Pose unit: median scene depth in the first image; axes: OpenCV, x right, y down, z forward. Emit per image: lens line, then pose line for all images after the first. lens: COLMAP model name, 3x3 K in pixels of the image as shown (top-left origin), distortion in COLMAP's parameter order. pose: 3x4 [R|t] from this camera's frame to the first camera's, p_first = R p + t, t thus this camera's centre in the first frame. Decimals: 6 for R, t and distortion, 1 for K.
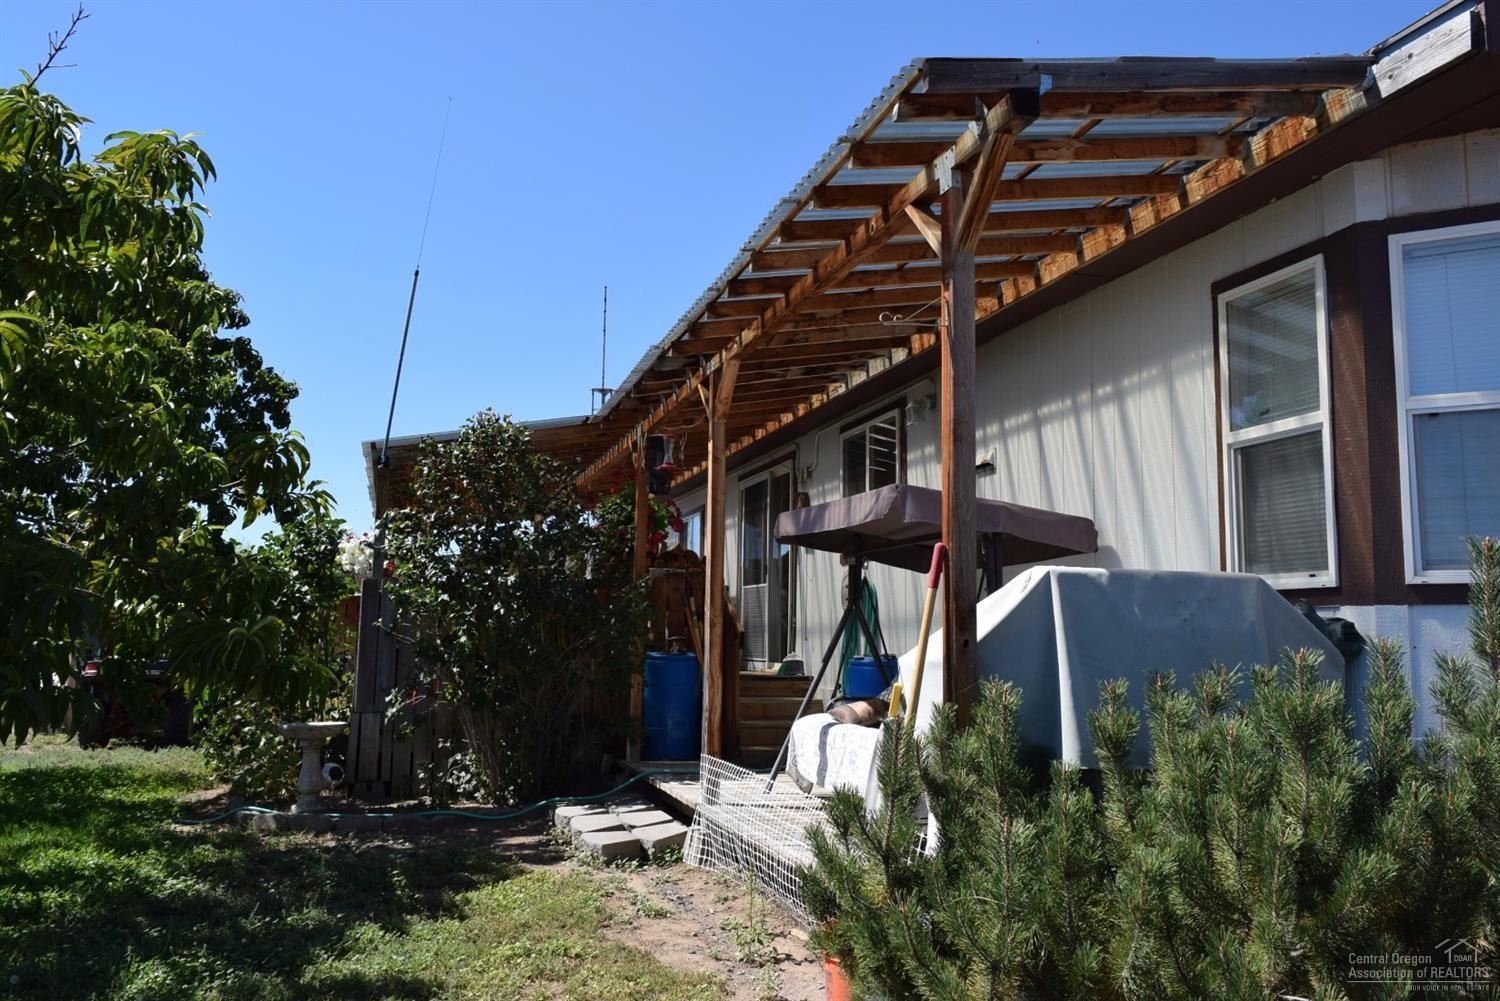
lens RADIAL K [[1160.2, 0, 754.1], [0, 1160.2, 496.8], [0, 0, 1]] dist [-0.024345, 0.015288]
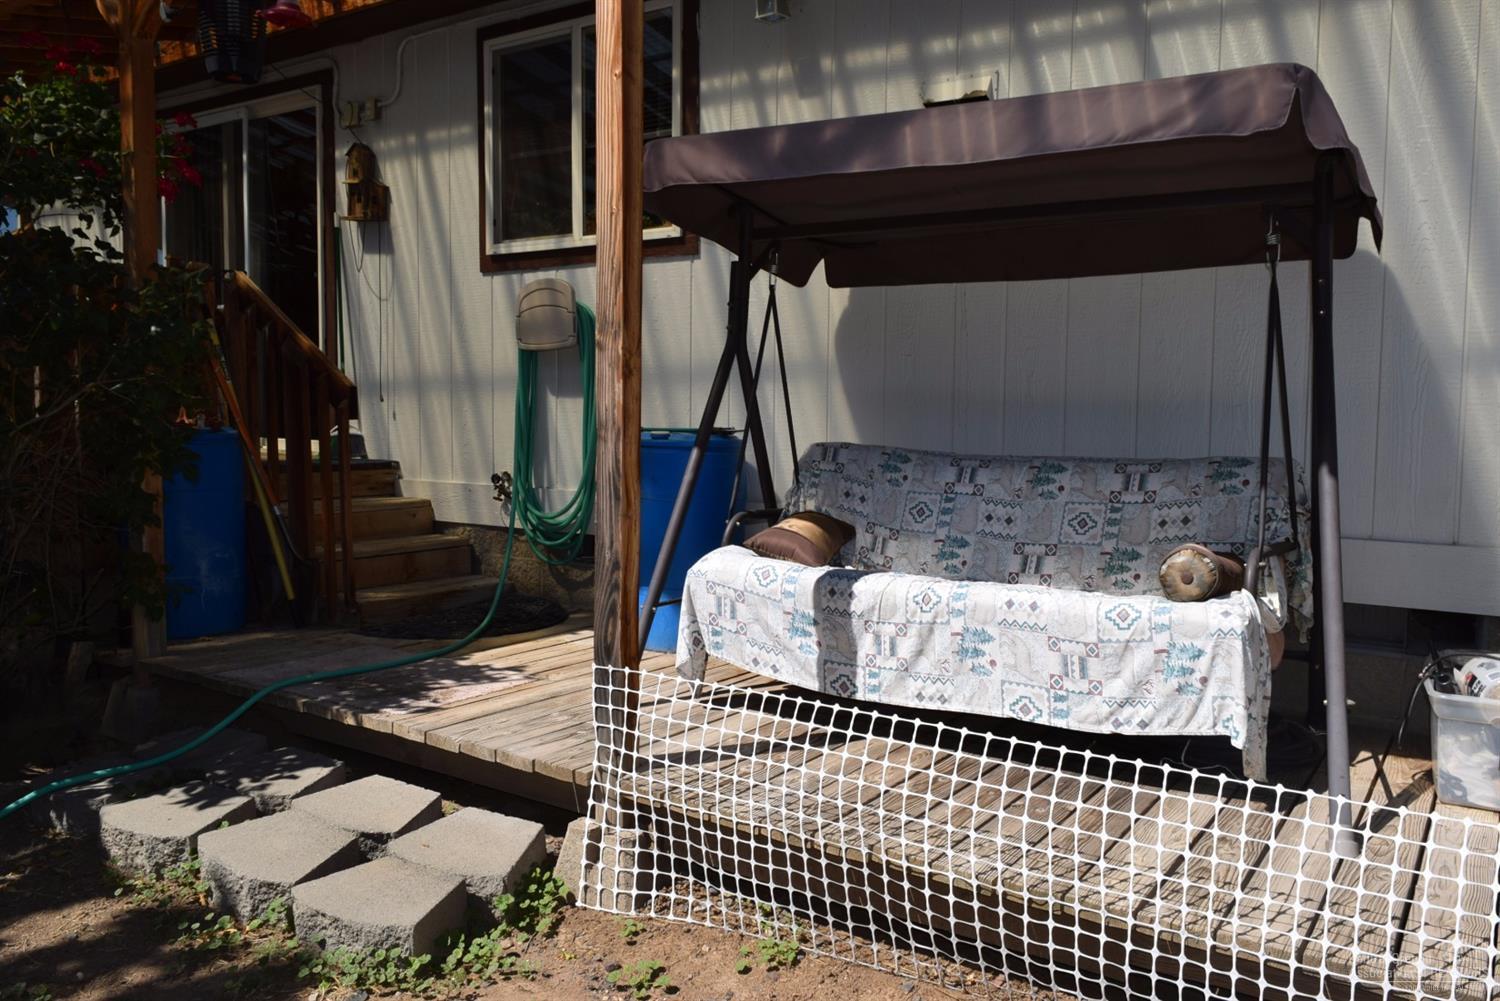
lens RADIAL K [[1160.2, 0, 756.4], [0, 1160.2, 505.1], [0, 0, 1]] dist [-0.024345, 0.015288]
pose [[0.777053, -0.059866, 0.626582, -0.221201], [-0.078224, 0.978564, 0.190506, 0.058951], [-0.624556, -0.197047, 0.755713, 0.518179]]
